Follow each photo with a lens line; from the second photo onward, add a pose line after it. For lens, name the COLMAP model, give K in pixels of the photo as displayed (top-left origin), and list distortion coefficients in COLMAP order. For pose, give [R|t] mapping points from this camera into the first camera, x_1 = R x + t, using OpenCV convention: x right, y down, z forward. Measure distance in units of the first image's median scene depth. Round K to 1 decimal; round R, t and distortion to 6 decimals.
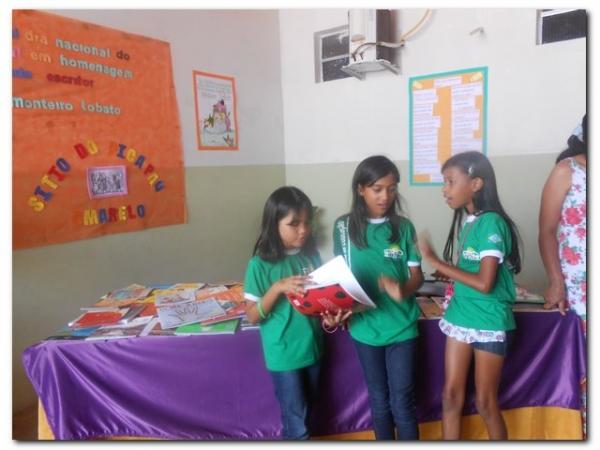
lens RADIAL K [[446.9, 0, 298.7], [0, 446.9, 223.3], [0, 0, 1]] dist [-0.041727, 0.052151]
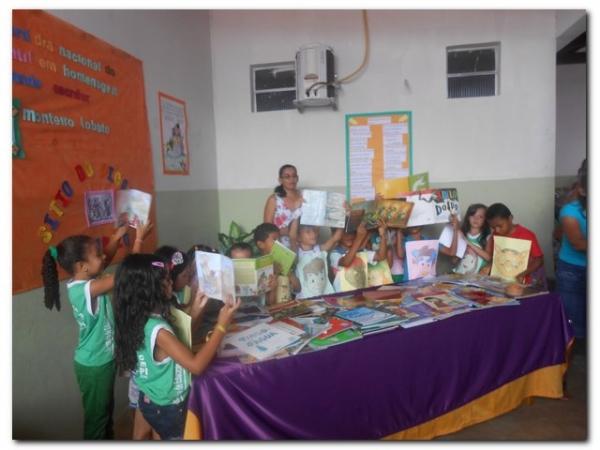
lens RADIAL K [[446.9, 0, 298.7], [0, 446.9, 223.3], [0, 0, 1]] dist [-0.041727, 0.052151]
pose [[0.910007, -0.027752, 0.413664, -0.405166], [0.051200, 0.997642, -0.045703, -0.001000], [-0.411420, 0.062770, 0.909282, 0.022689]]
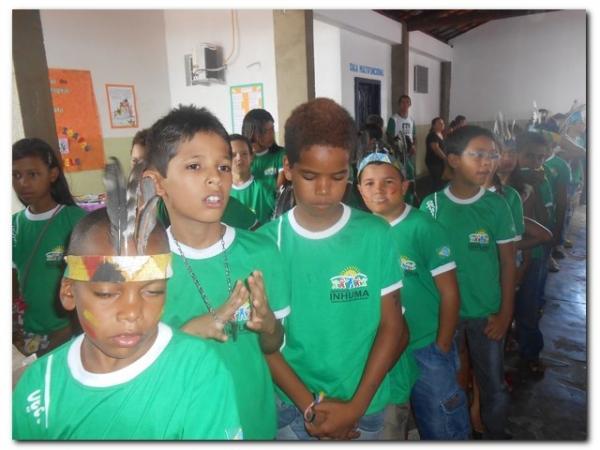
lens RADIAL K [[446.9, 0, 298.7], [0, 446.9, 223.3], [0, 0, 1]] dist [-0.041727, 0.052151]
pose [[0.999907, -0.002703, 0.013355, 0.582948], [0.001487, 0.995922, 0.090203, 0.066711], [-0.013544, -0.090175, 0.995834, -0.964833]]
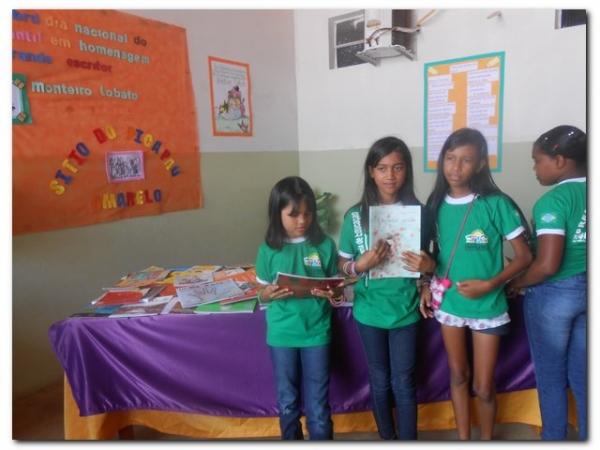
lens RADIAL K [[446.9, 0, 298.7], [0, 446.9, 223.3], [0, 0, 1]] dist [-0.041727, 0.052151]
pose [[0.999727, 0.006042, -0.022569, -0.009692], [-0.005527, 0.999725, 0.022792, 0.010372], [0.022701, -0.022661, 0.999485, -0.008718]]
